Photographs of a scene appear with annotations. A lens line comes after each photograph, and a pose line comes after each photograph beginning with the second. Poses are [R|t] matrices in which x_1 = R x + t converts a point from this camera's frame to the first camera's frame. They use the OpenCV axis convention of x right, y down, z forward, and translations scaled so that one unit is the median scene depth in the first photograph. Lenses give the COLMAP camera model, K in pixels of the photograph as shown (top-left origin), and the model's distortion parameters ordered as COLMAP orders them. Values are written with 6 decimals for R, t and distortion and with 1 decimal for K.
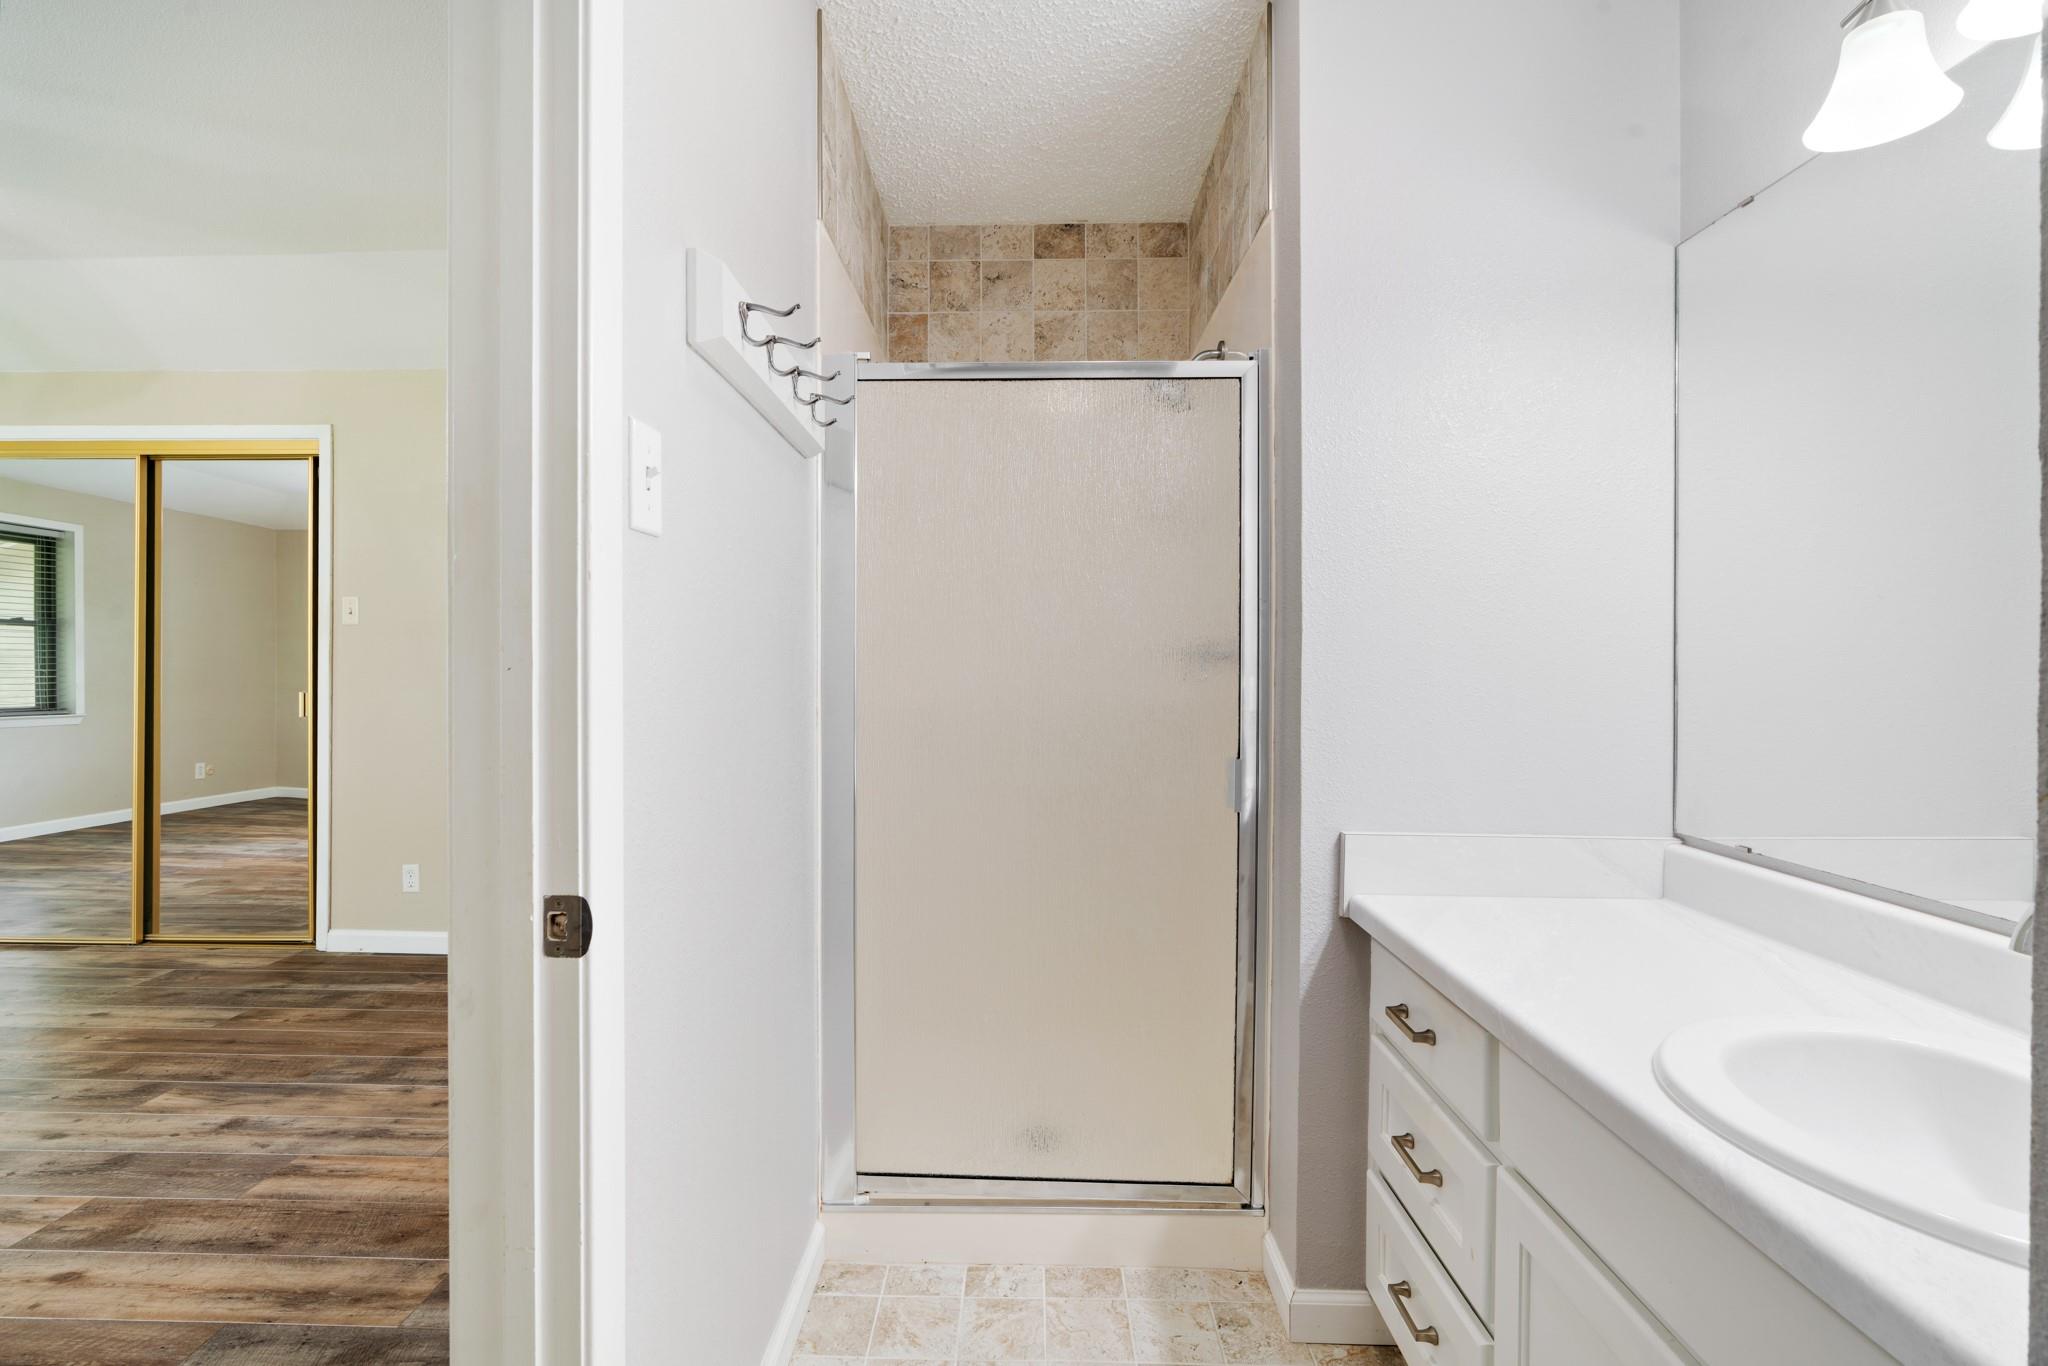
lens RADIAL K [[913.7, 0, 1022.7], [0, 913.7, 674.9], [0, 0, 1]] dist [-0.010621, 0.002767]
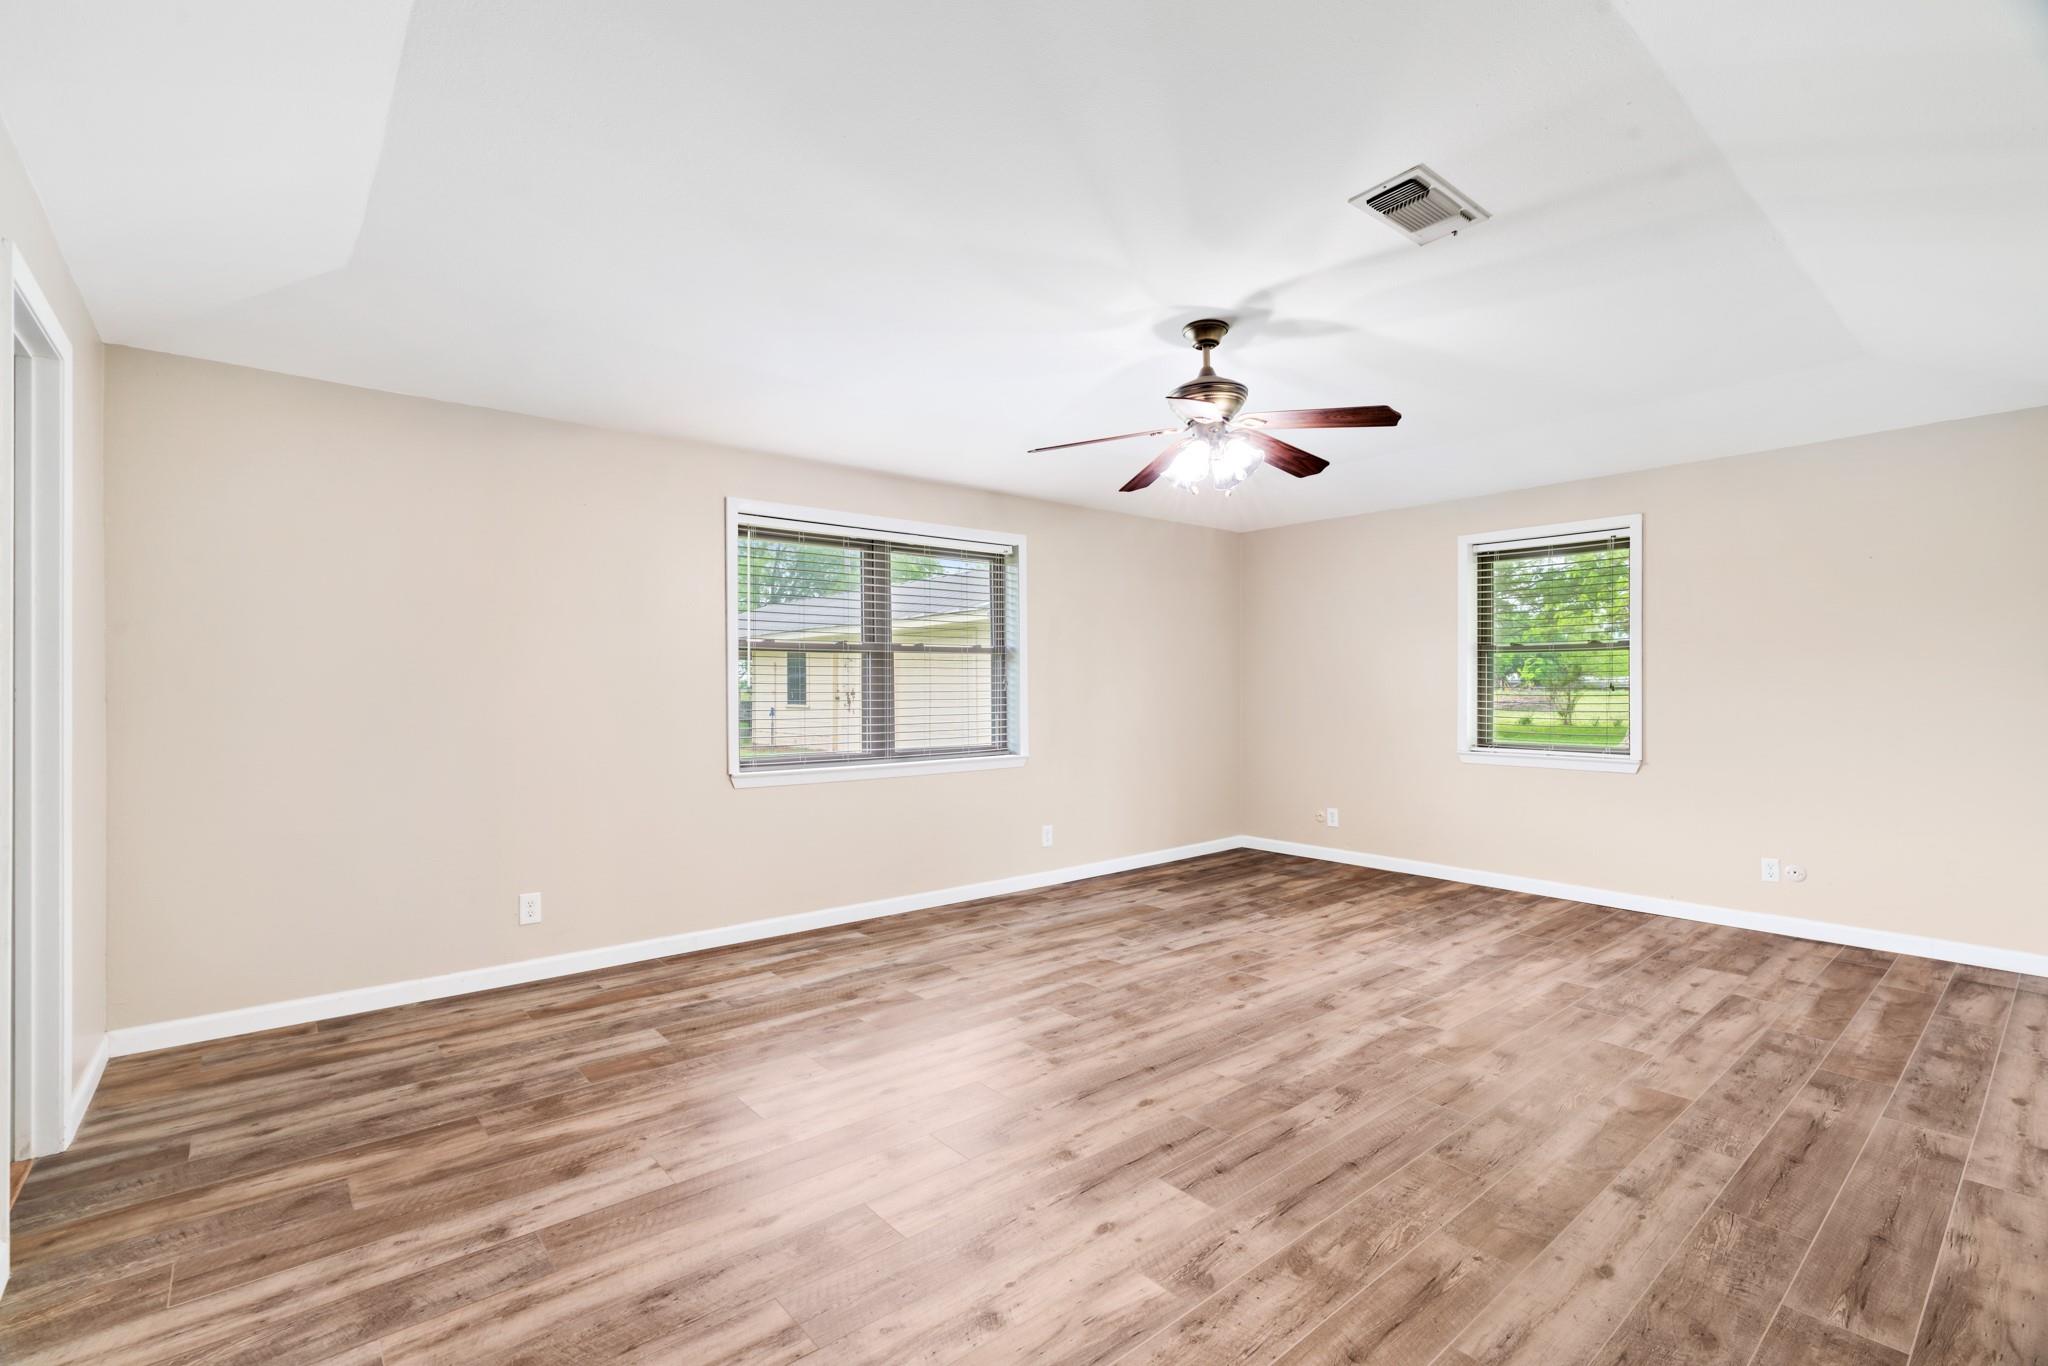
lens RADIAL K [[913.7, 0, 1005.5], [0, 913.7, 683.8], [0, 0, 1]] dist [-0.010621, 0.002767]
pose [[-0.763255, -0.010240, -0.646017, -0.299119], [-0.013739, 0.999906, 0.000383, -0.023598], [0.645952, 0.009168, -0.763323, 1.207926]]
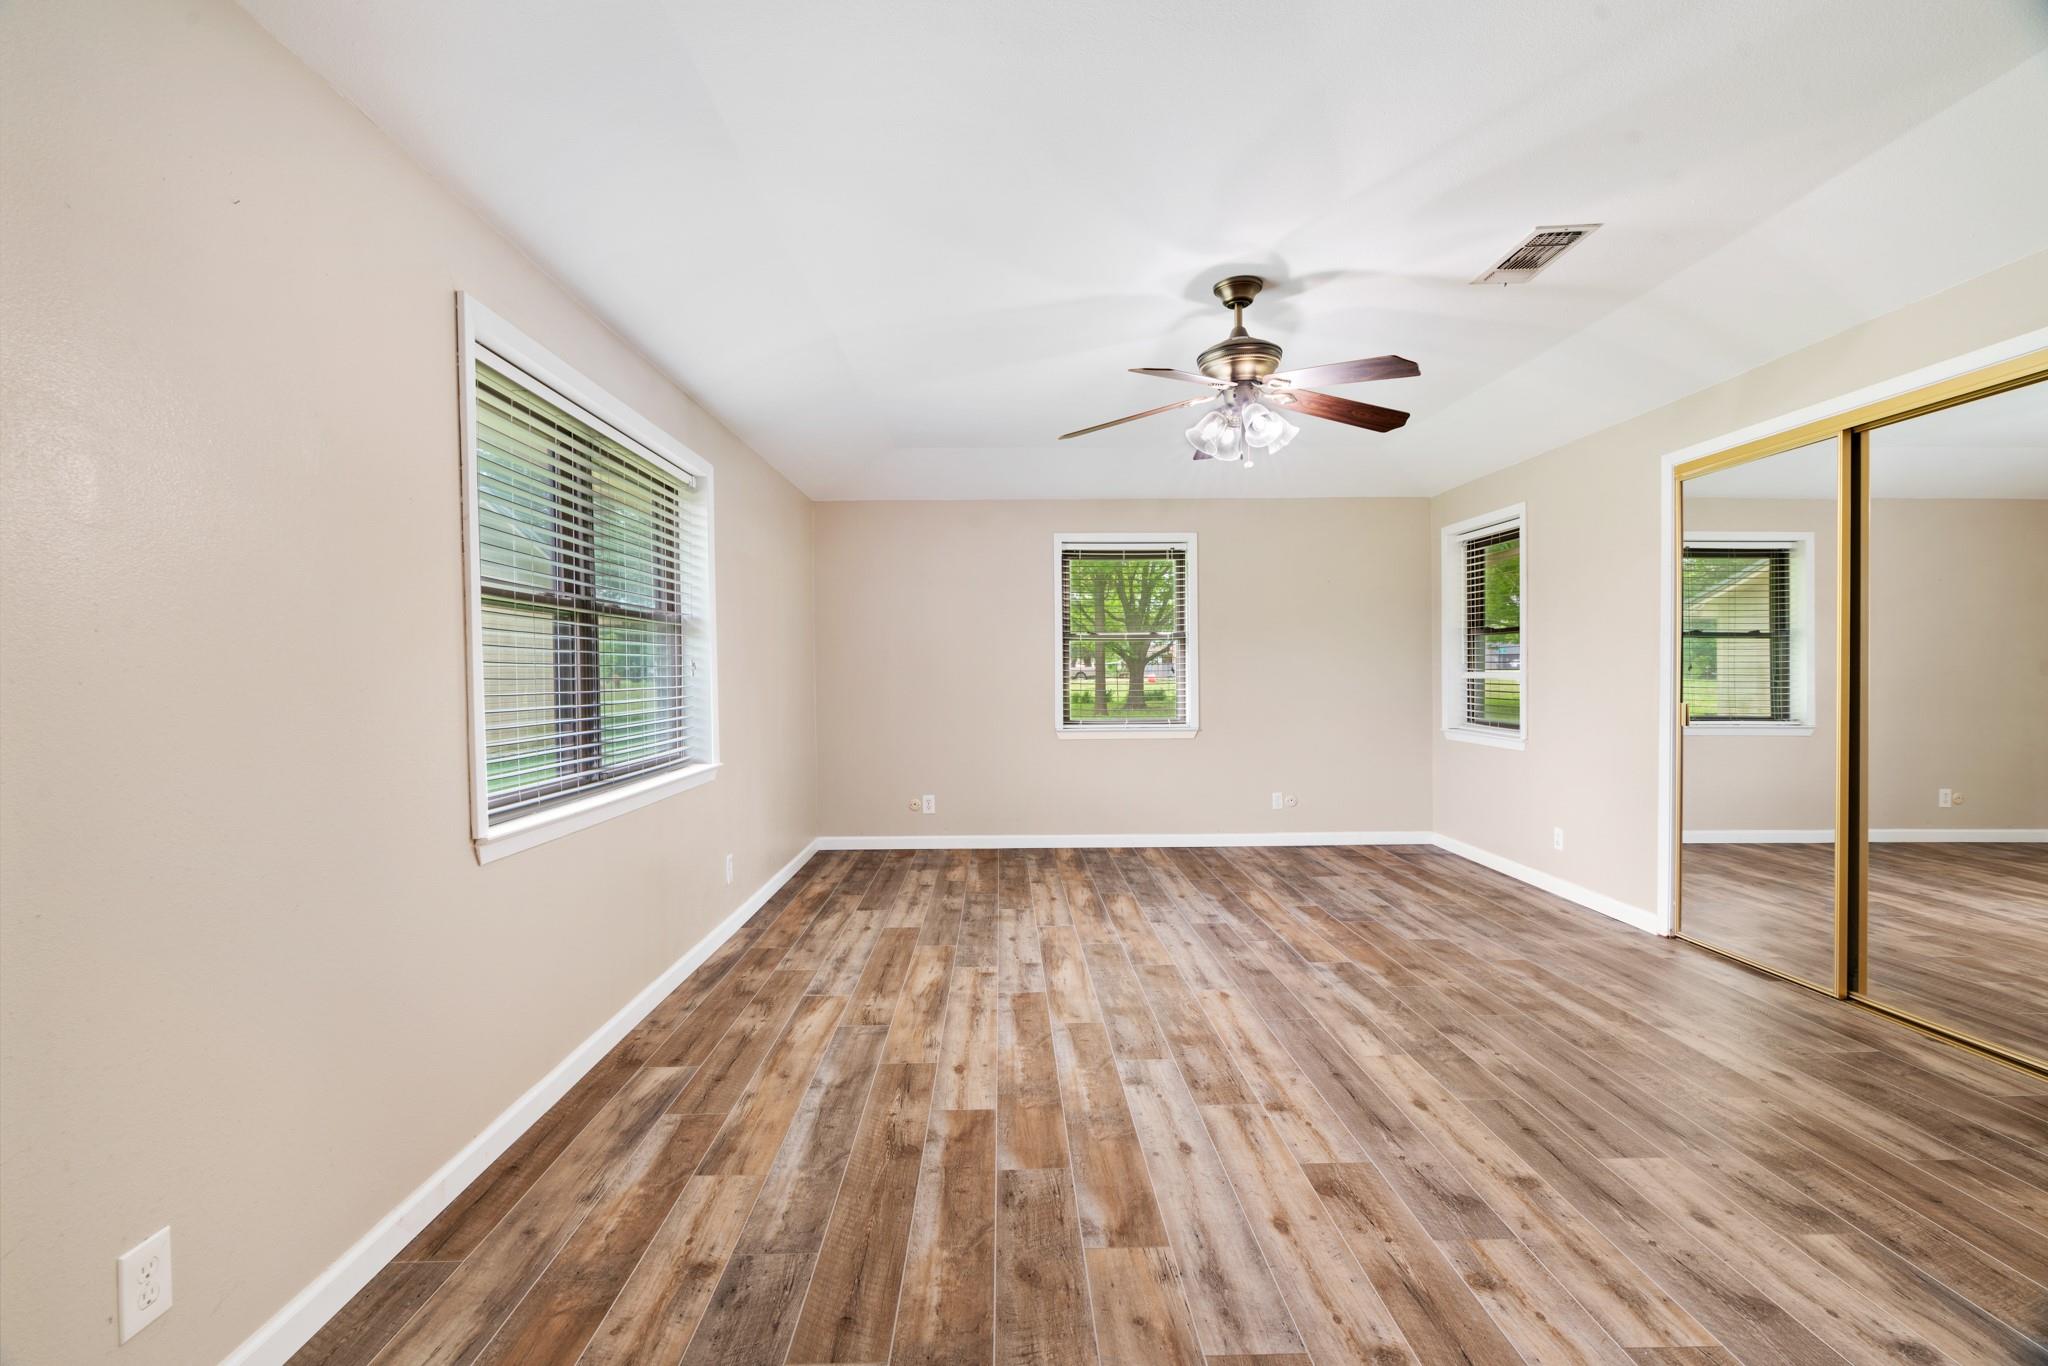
lens RADIAL K [[913.7, 0, 1003.3], [0, 913.7, 675.4], [0, 0, 1]] dist [-0.010621, 0.002767]
pose [[0.015245, -0.009581, -0.999838, -0.157966], [-0.002376, 0.999951, -0.009618, 0.001157], [0.999881, 0.002522, 0.015221, 0.238419]]
